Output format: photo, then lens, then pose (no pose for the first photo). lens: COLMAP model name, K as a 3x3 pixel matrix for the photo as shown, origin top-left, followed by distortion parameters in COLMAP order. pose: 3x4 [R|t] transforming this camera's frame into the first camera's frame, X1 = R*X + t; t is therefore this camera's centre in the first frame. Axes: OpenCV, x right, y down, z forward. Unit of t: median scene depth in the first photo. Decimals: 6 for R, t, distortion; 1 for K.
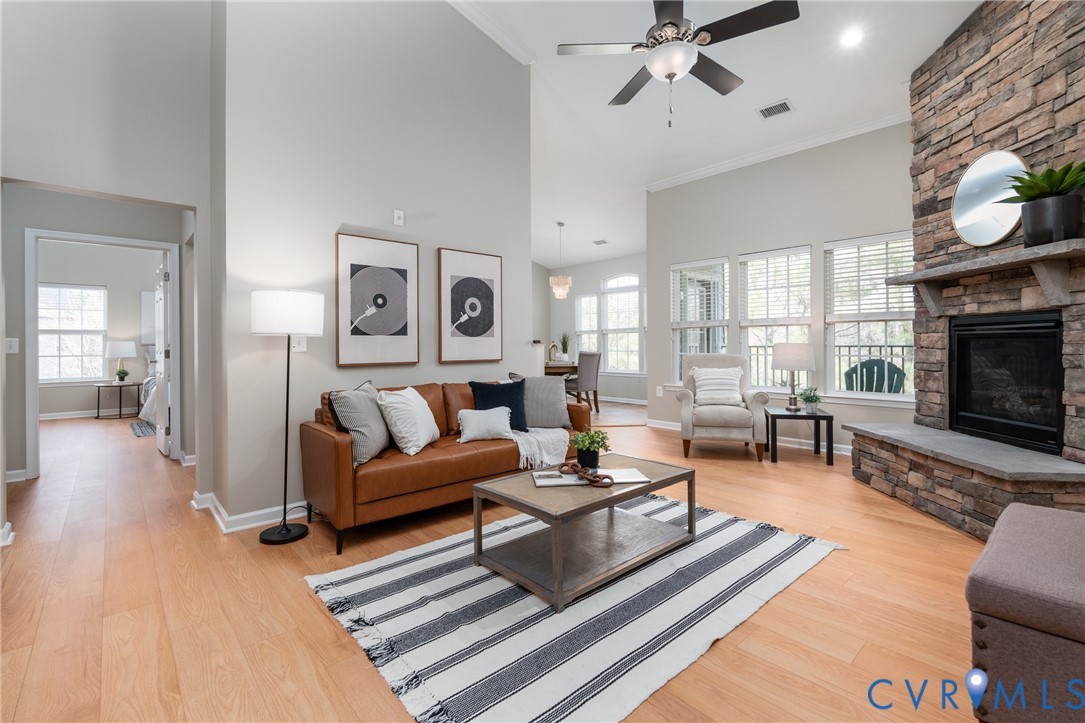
lens RADIAL K [[486.9, 0, 541.7], [0, 486.9, 342.0], [0, 0, 1]] dist [-0.003566, 0.000940]
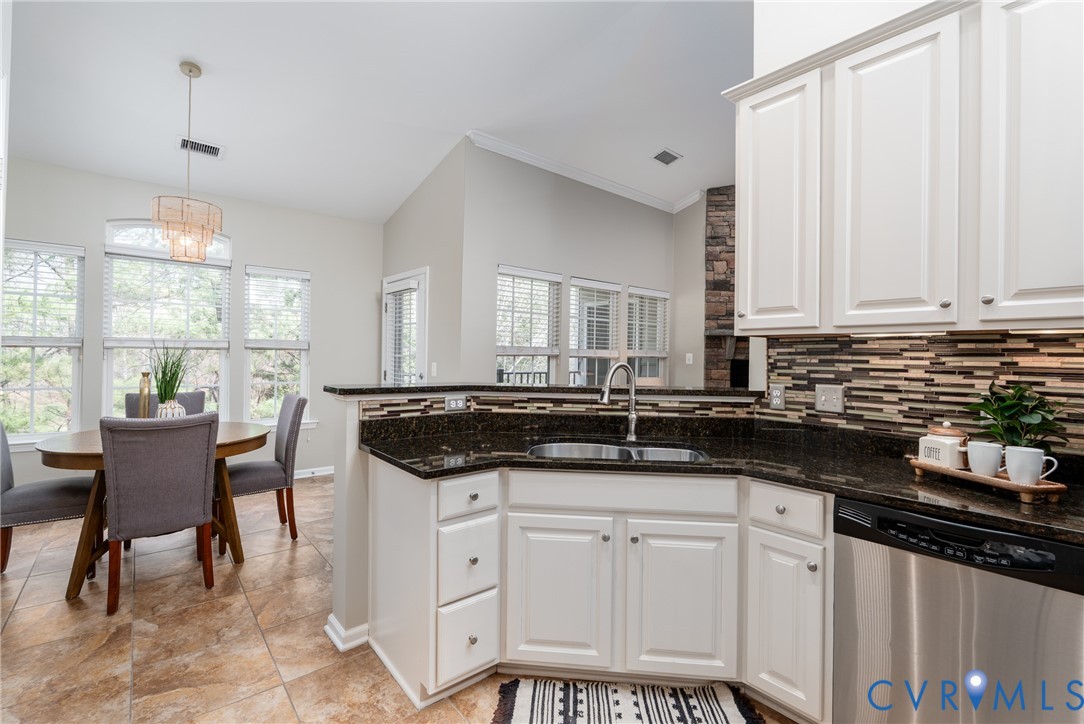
lens RADIAL K [[486.4, 0, 547.9], [0, 486.4, 352.2], [0, 0, 1]] dist [-0.003566, 0.000940]
pose [[0.030691, 0.015427, 0.999410, -0.715091], [-0.023265, 0.999621, -0.014715, -0.038330], [-0.999258, -0.022799, 0.031038, 1.491786]]
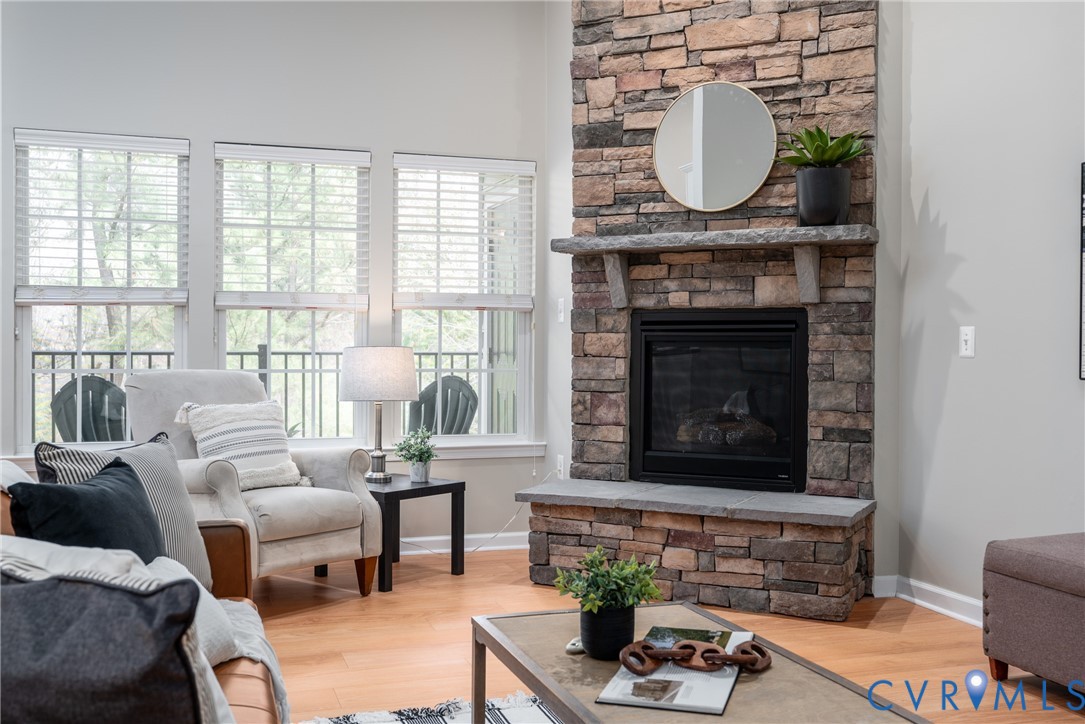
lens RADIAL K [[1104.8, 0, 542.4], [0, 1104.8, 353.3], [0, 0, 1]] dist [0.014957, 0.000000]
pose [[0.396478, 0.002221, 0.918042, -0.568418], [-0.010876, 0.999938, 0.002278, 0.006164], [-0.917980, -0.010888, 0.396477, 0.500520]]
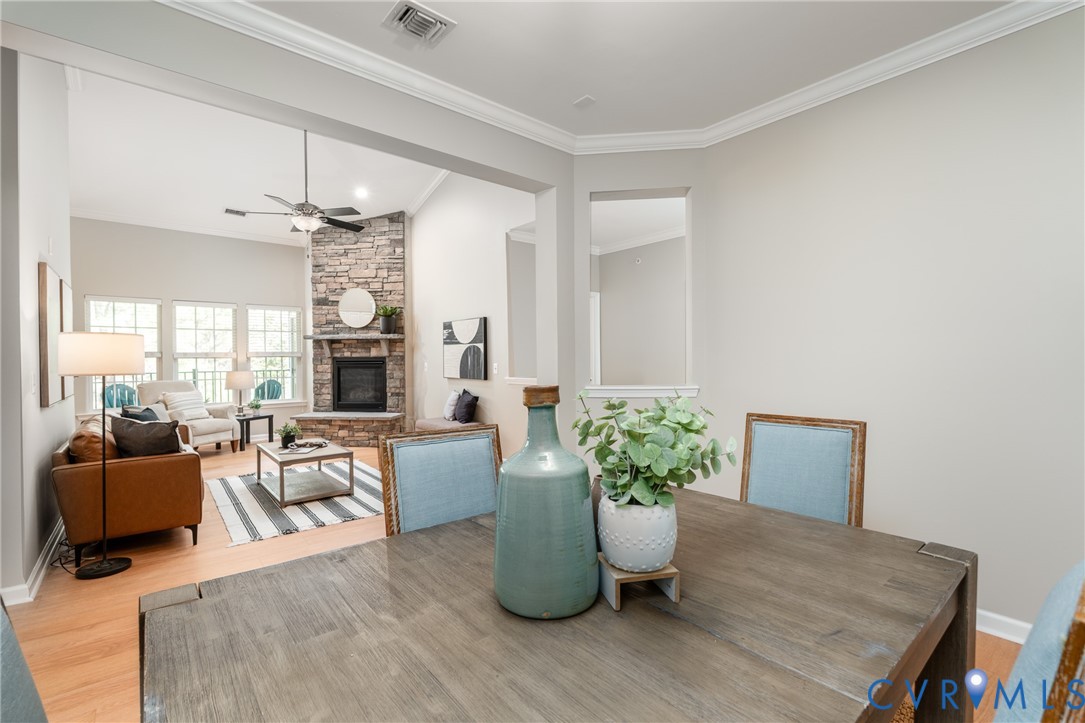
lens RADIAL K [[486.9, 0, 546.8], [0, 486.9, 361.9], [0, 0, 1]] dist [-0.003566, 0.000940]
pose [[0.032961, -0.004035, 0.999448, -1.180304], [0.002629, 0.999989, 0.003951, -0.036742], [-0.999453, 0.002498, 0.032971, 0.013939]]
